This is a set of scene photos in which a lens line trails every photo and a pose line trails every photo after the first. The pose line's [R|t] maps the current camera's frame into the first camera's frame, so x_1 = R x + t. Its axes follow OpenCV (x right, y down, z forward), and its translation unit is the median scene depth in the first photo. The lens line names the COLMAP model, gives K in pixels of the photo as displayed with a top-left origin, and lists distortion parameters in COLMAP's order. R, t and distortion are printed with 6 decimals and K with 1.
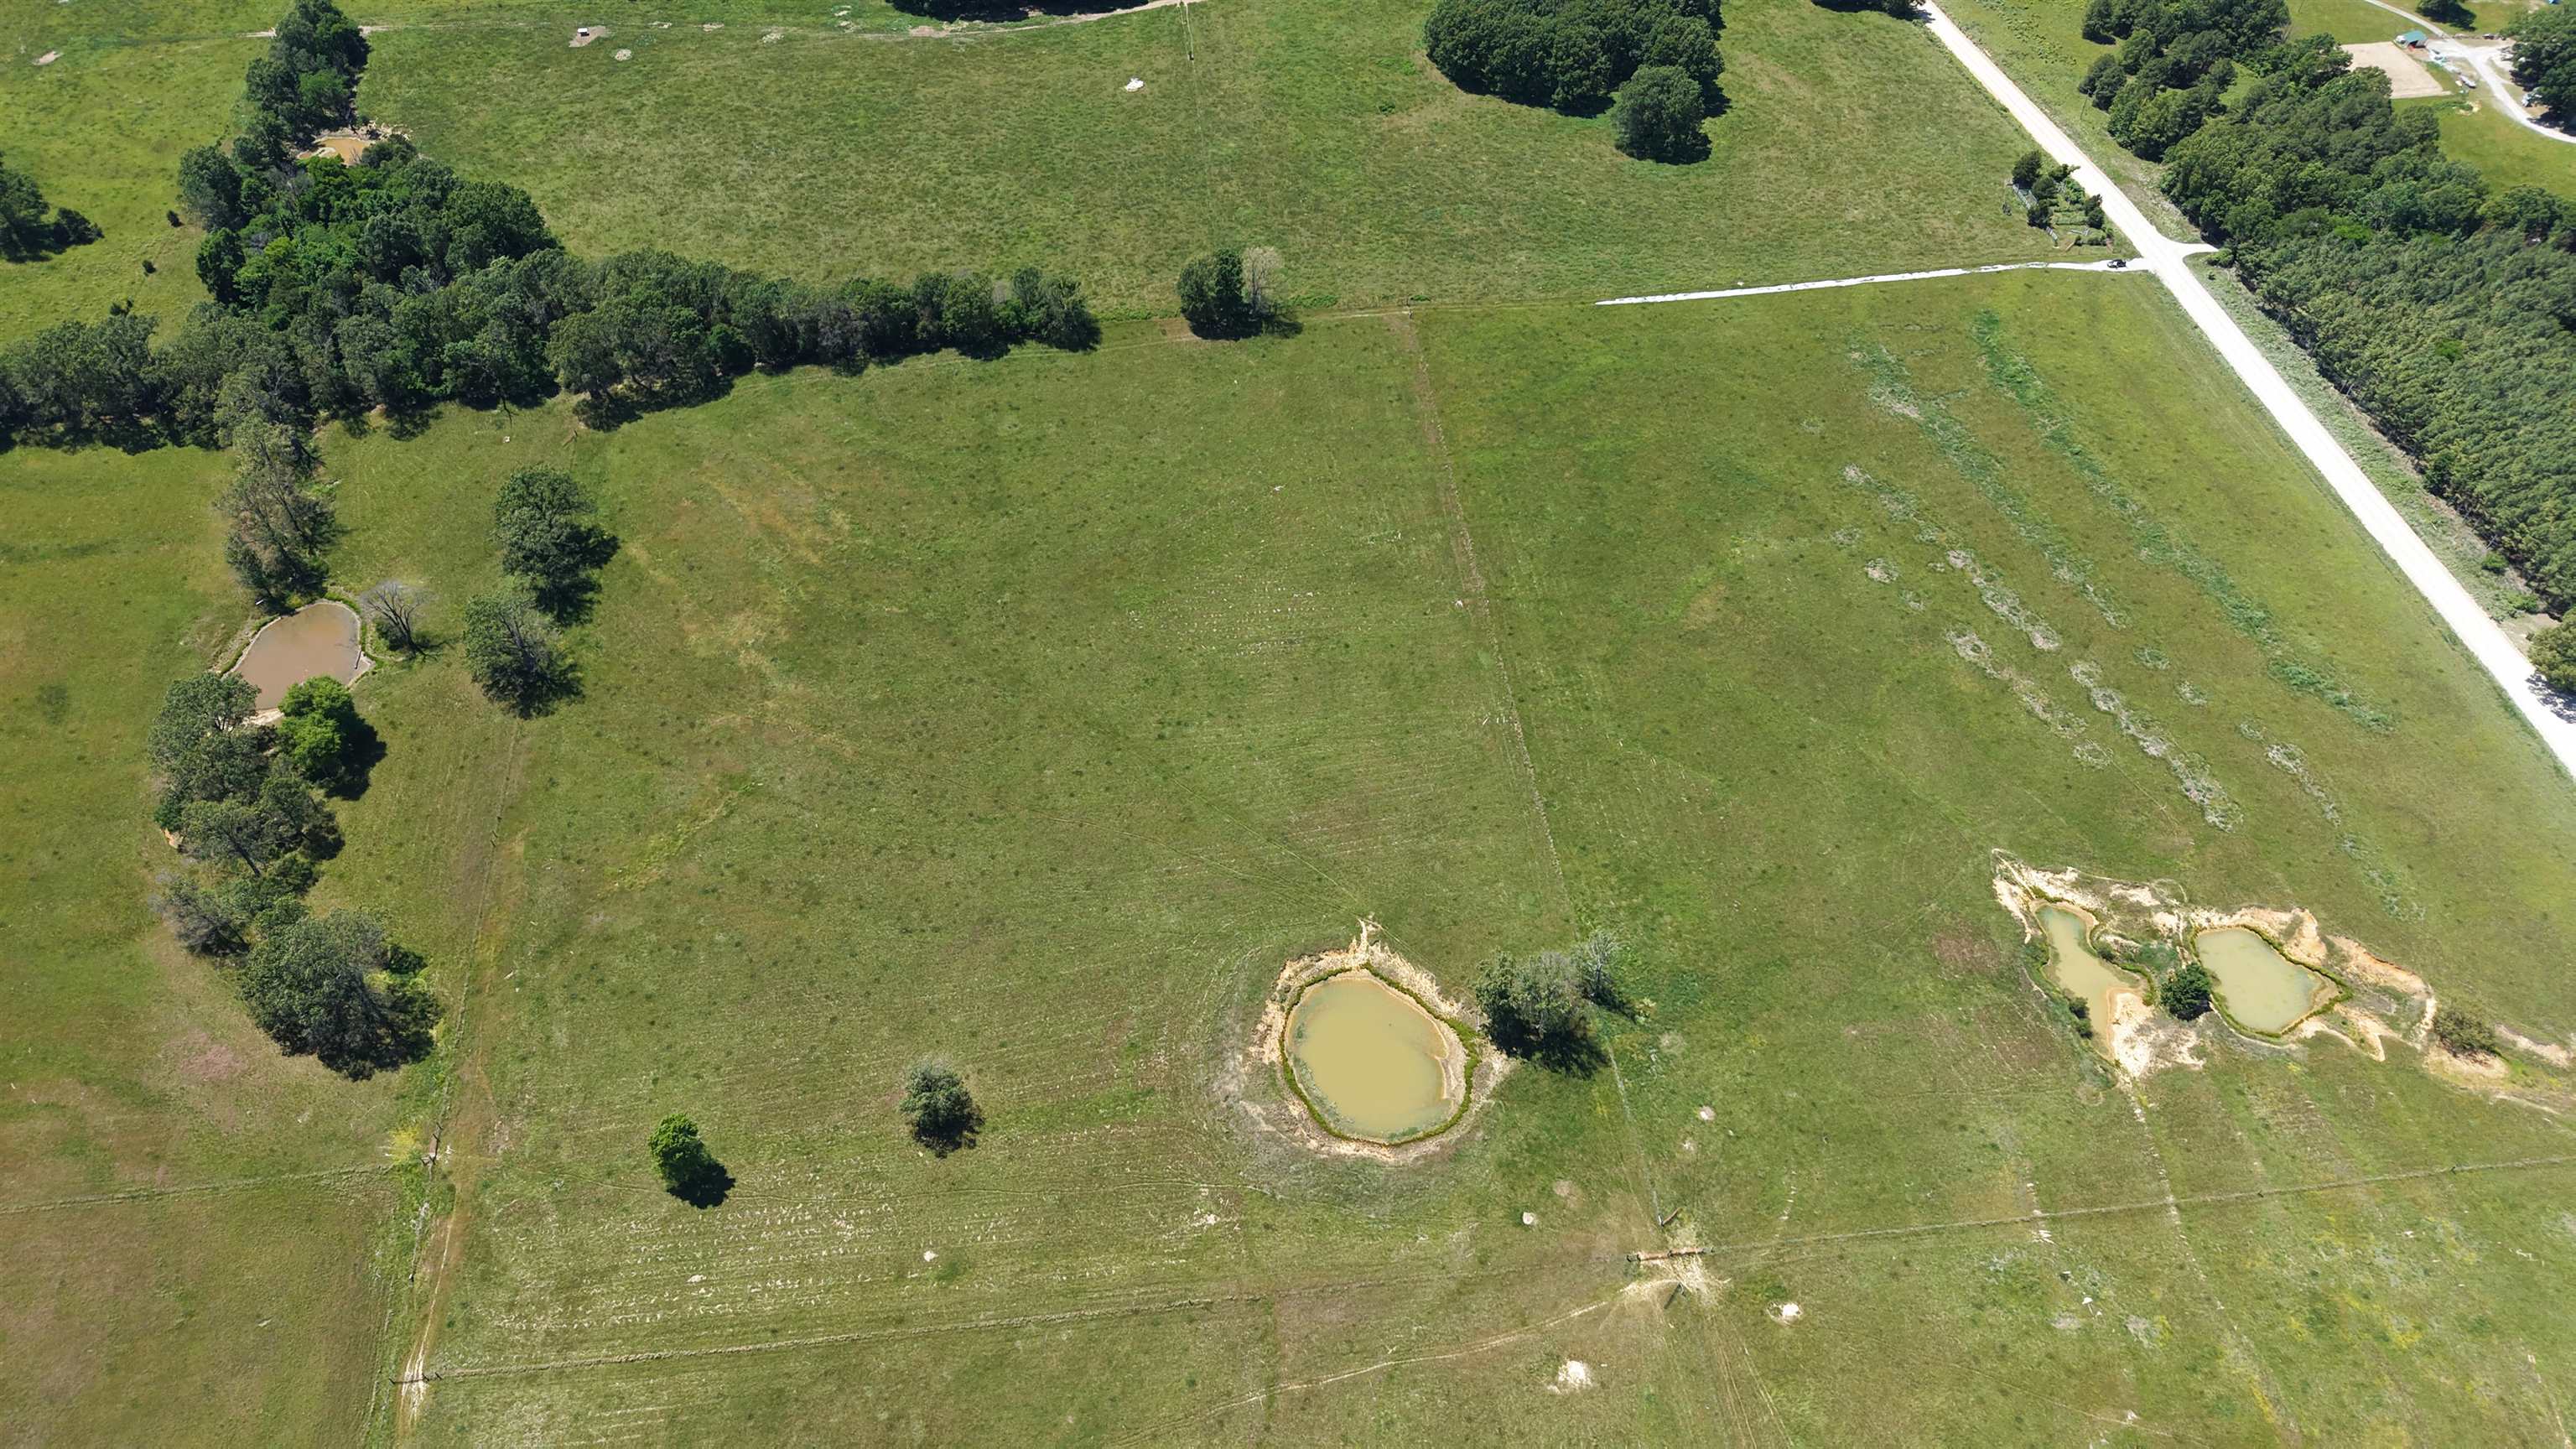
lens RADIAL K [[1722.2, 0, 1284.3], [0, 1722.2, 729.7], [0, 0, 1]] dist [0.020524, -0.019890]
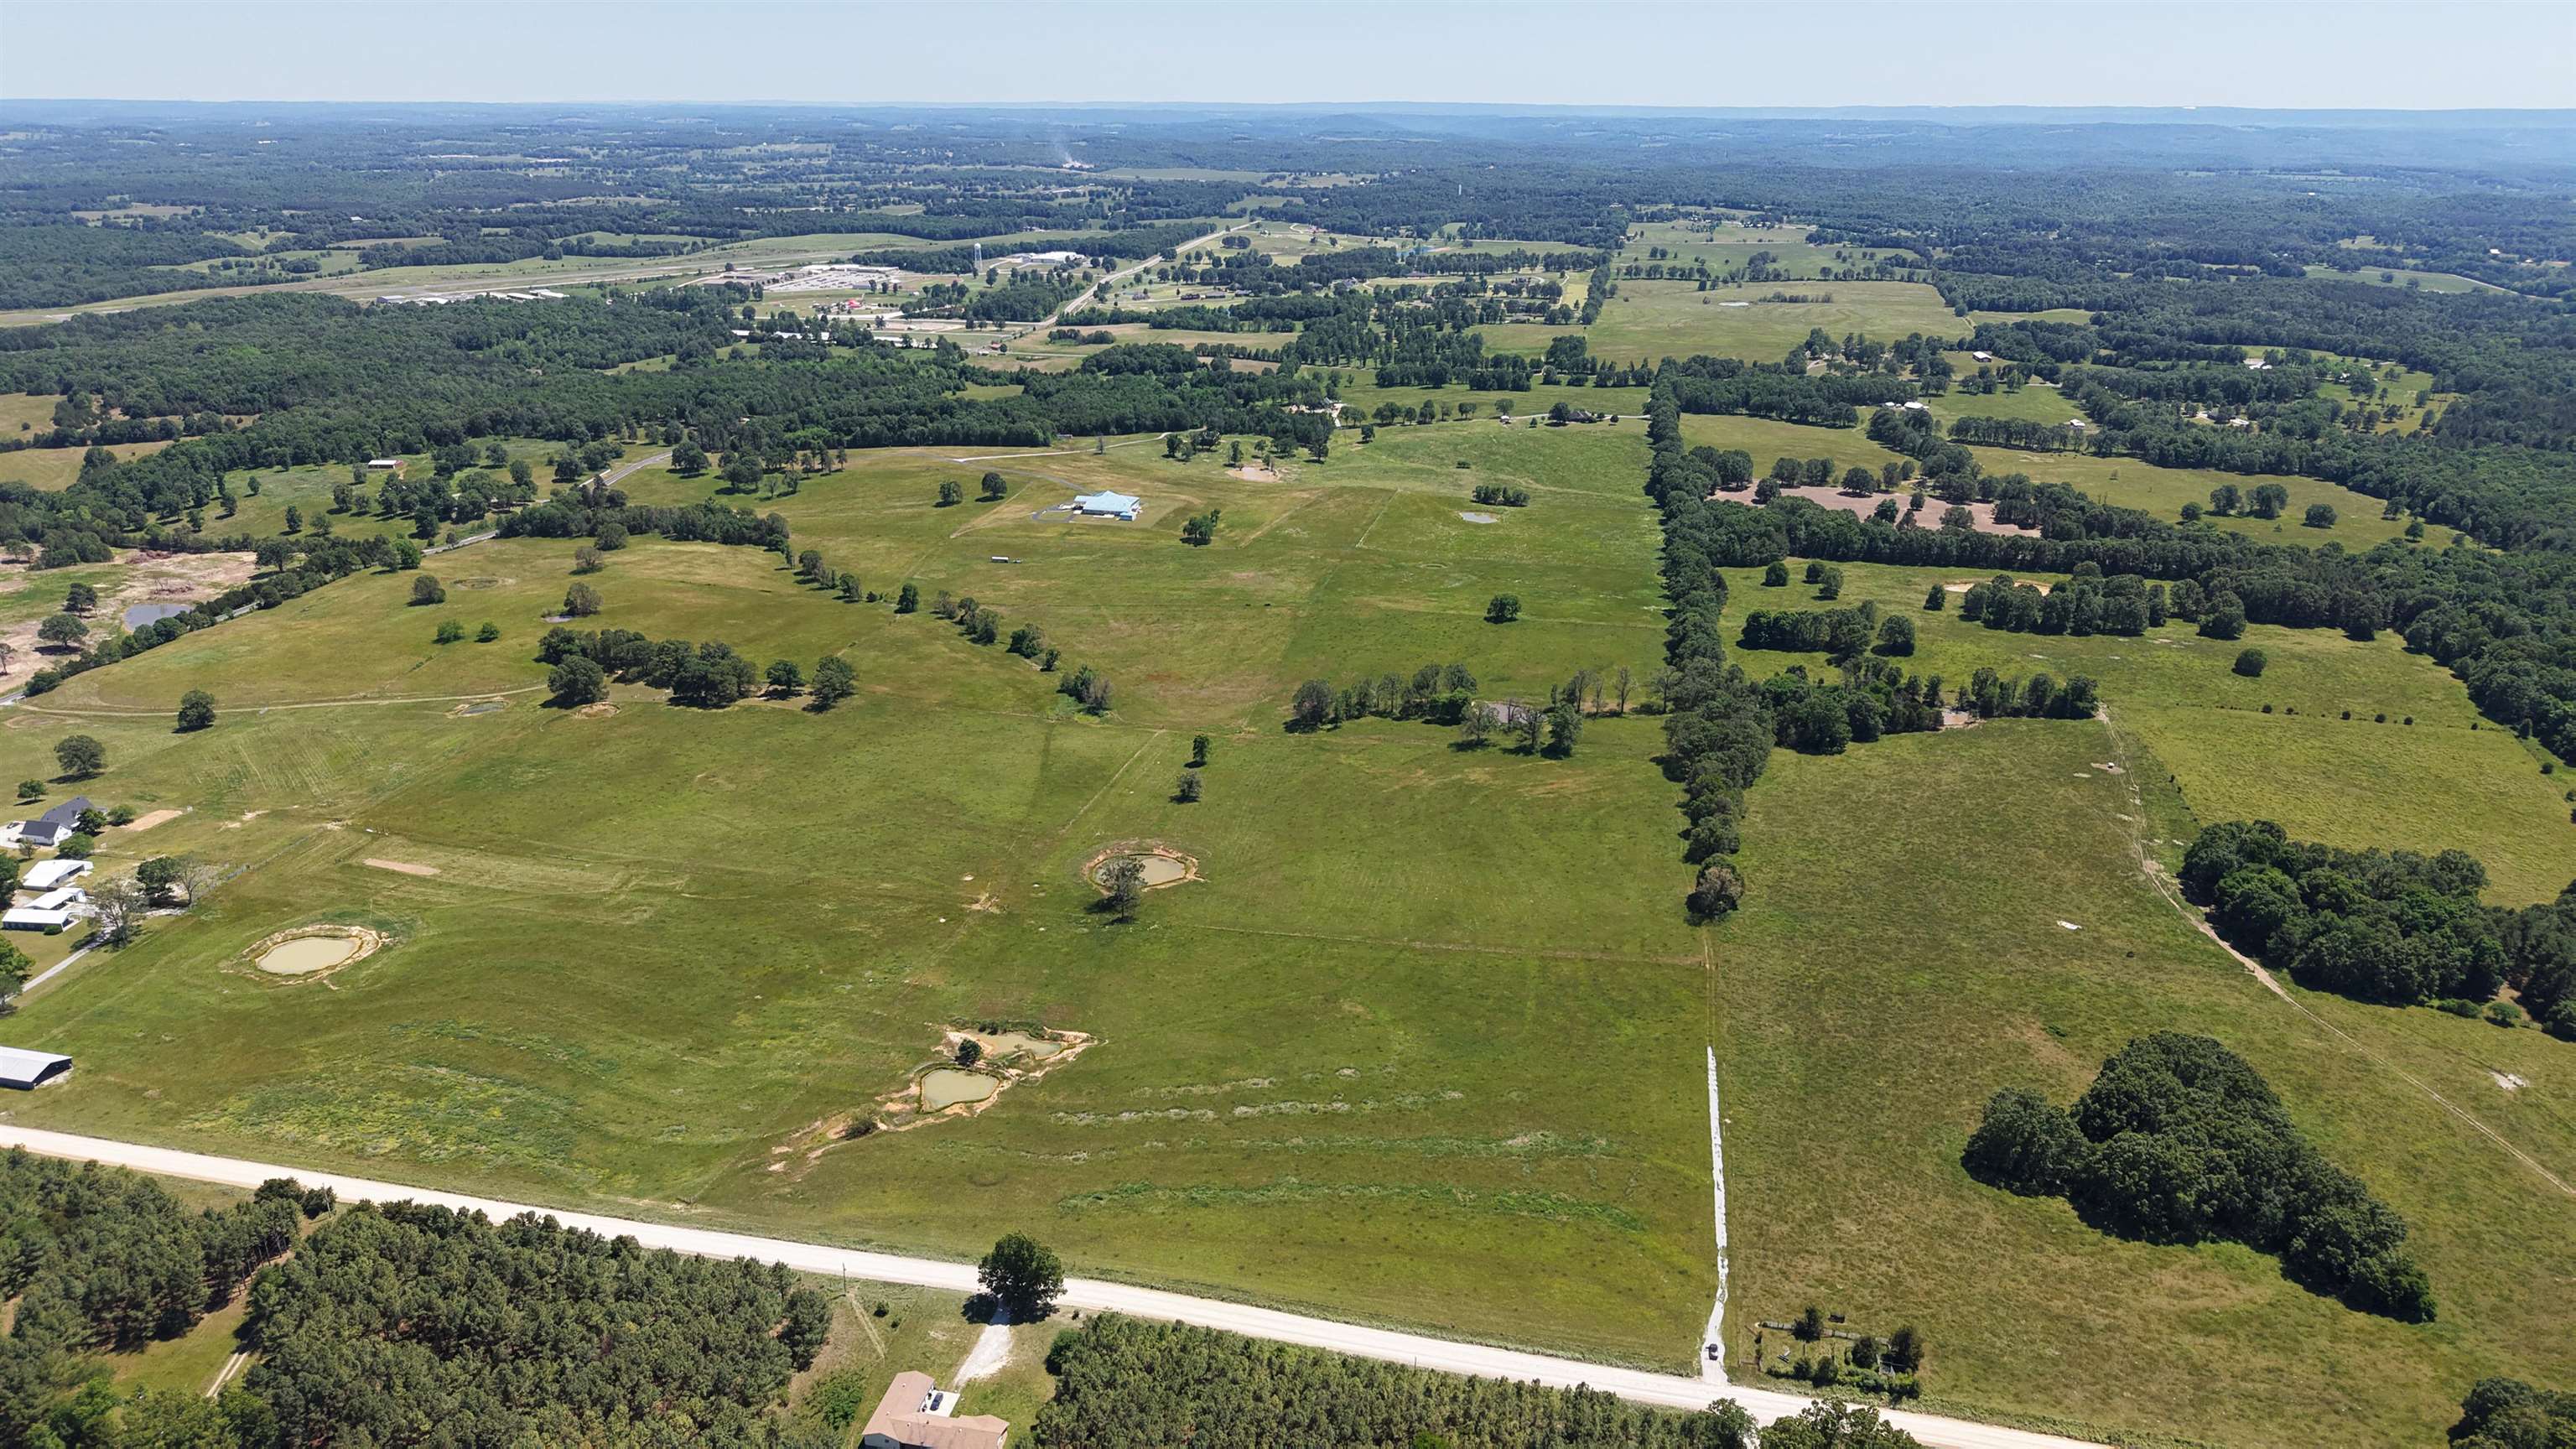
lens RADIAL K [[1722.2, 0, 1284.3], [0, 1722.2, 729.7], [0, 0, 1]] dist [0.020524, -0.019890]
pose [[-0.340054, 0.310838, -0.887549, 1.711502], [-0.713238, 0.529866, 0.458839, -0.946838], [0.612907, 0.789064, 0.041518, 0.827726]]
